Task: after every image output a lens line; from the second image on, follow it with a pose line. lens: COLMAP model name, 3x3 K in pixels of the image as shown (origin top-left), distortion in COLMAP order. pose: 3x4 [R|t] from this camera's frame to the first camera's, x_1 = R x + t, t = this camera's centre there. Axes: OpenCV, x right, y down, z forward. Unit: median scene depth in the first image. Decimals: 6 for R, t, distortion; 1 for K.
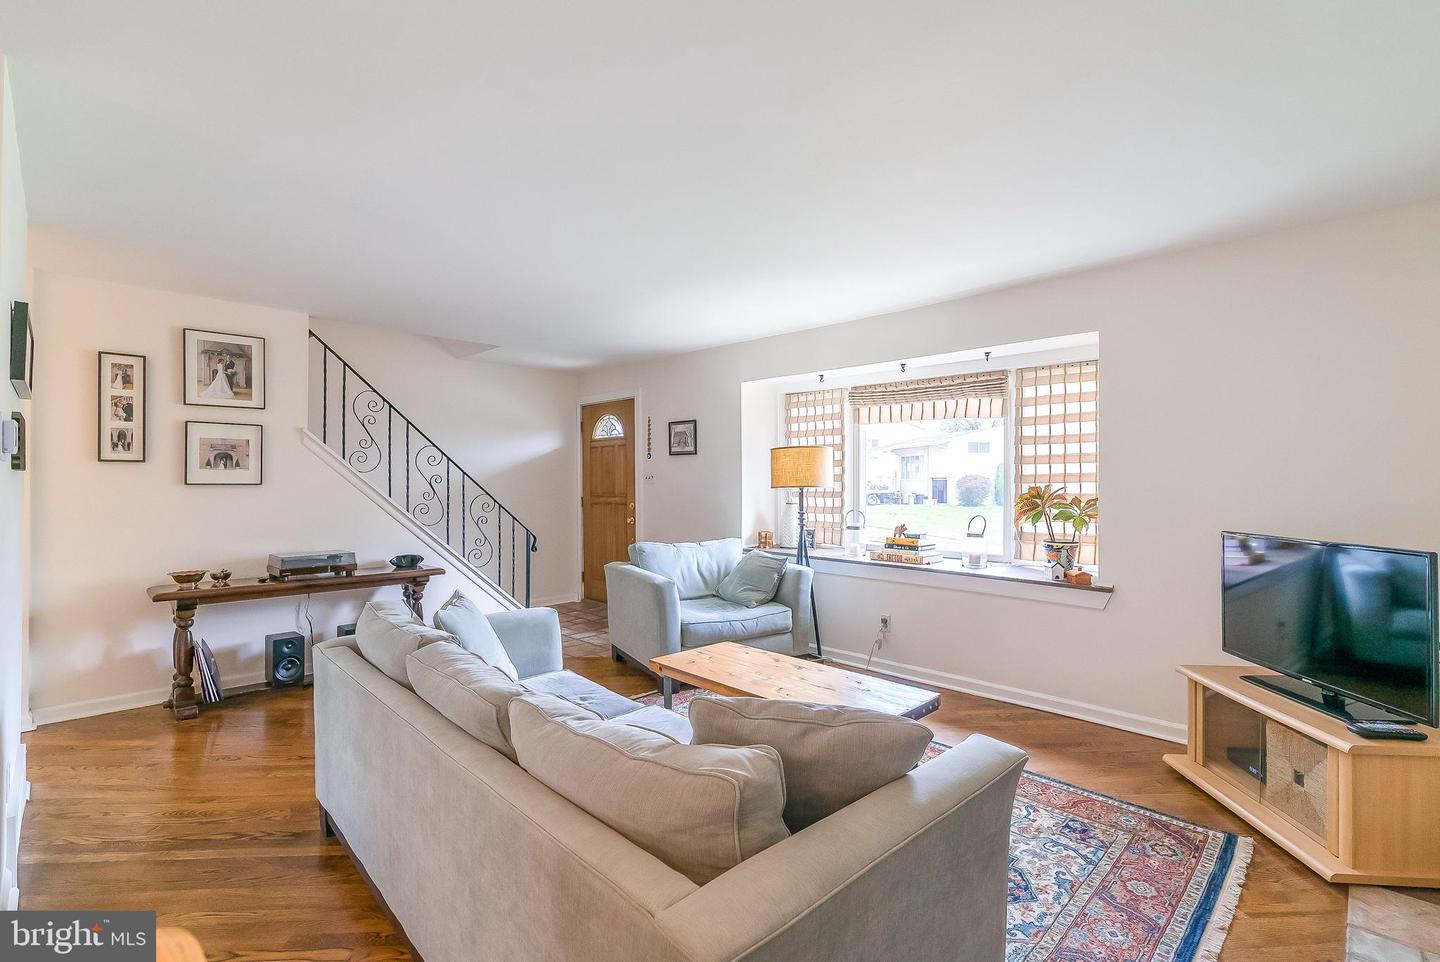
lens RADIAL K [[653.2, 0, 722.1], [0, 653.2, 478.5], [0, 0, 1]] dist [-0.011808, 0.003987]
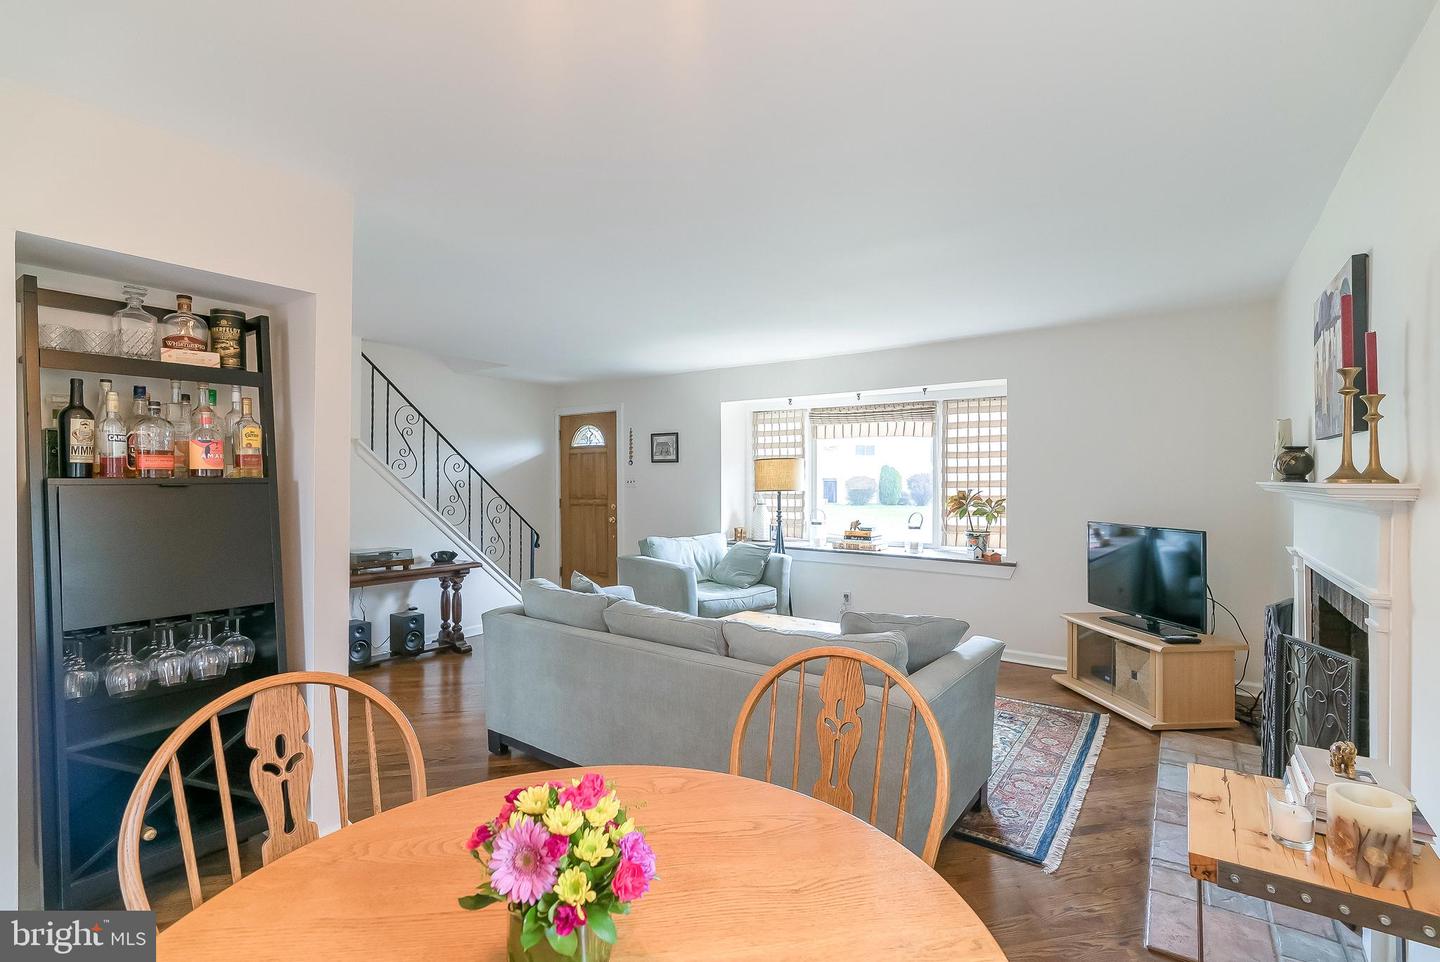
lens RADIAL K [[650.7, 0, 732.3], [0, 650.7, 475.9], [0, 0, 1]] dist [-0.011533, 0.000366]
pose [[0.984274, 0.002299, 0.176634, -0.199392], [-0.001550, 0.999989, -0.004374, -0.010118], [-0.176643, 0.004031, 0.984267, -0.214858]]
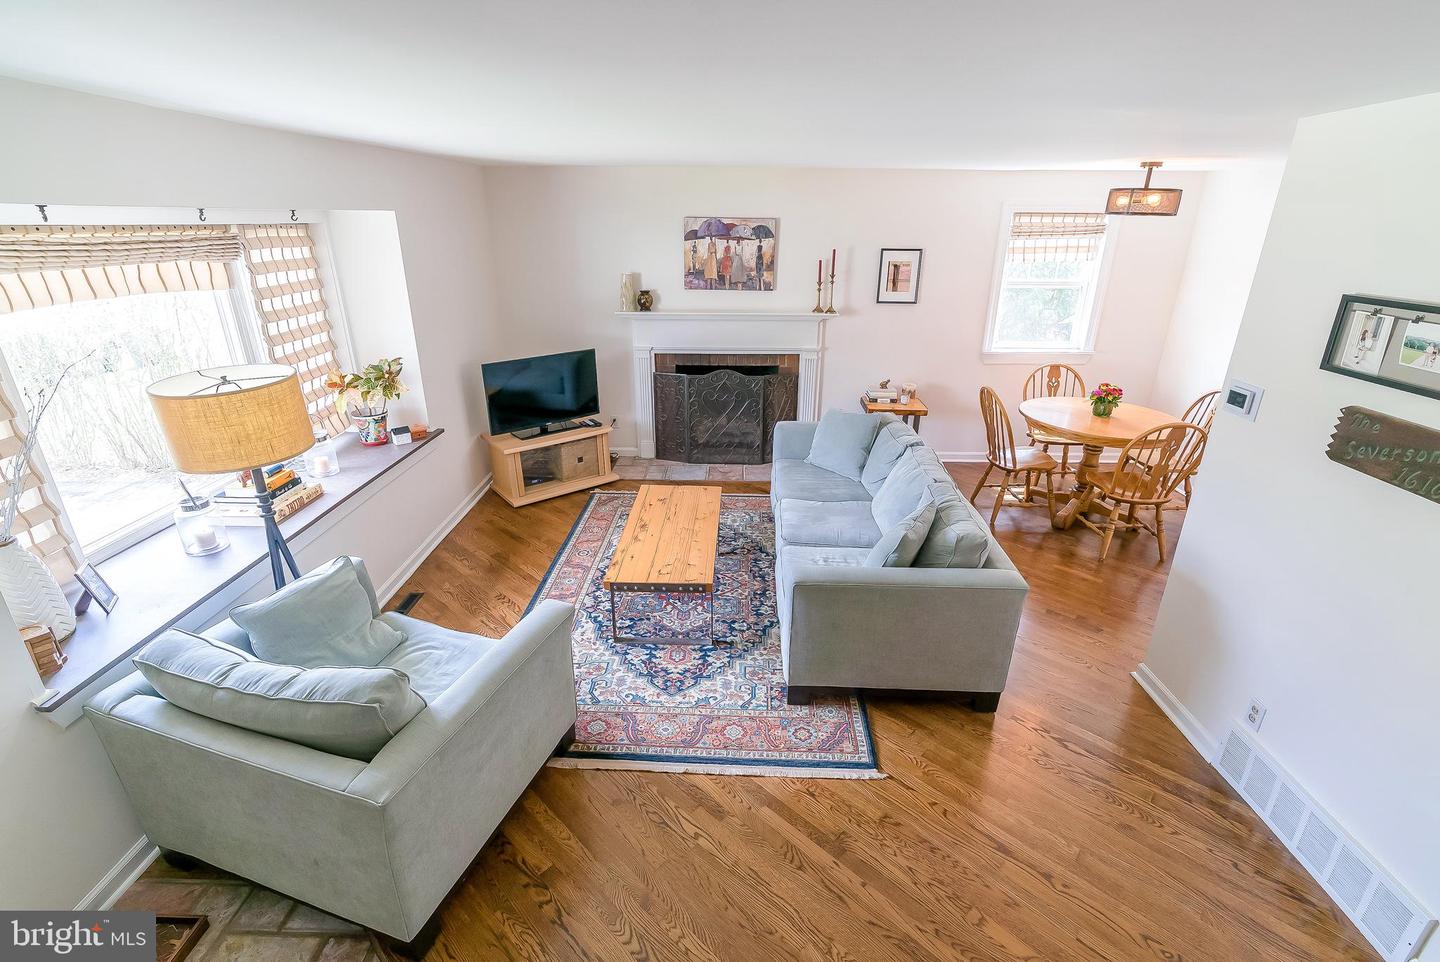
lens RADIAL K [[653.2, 0, 722.1], [0, 653.2, 478.5], [0, 0, 1]] dist [-0.011808, 0.003987]
pose [[-0.686933, -0.271729, 0.674007, -0.550355], [-0.005407, 0.929350, 0.369161, -0.176380], [-0.726700, 0.249945, -0.639871, 1.158557]]
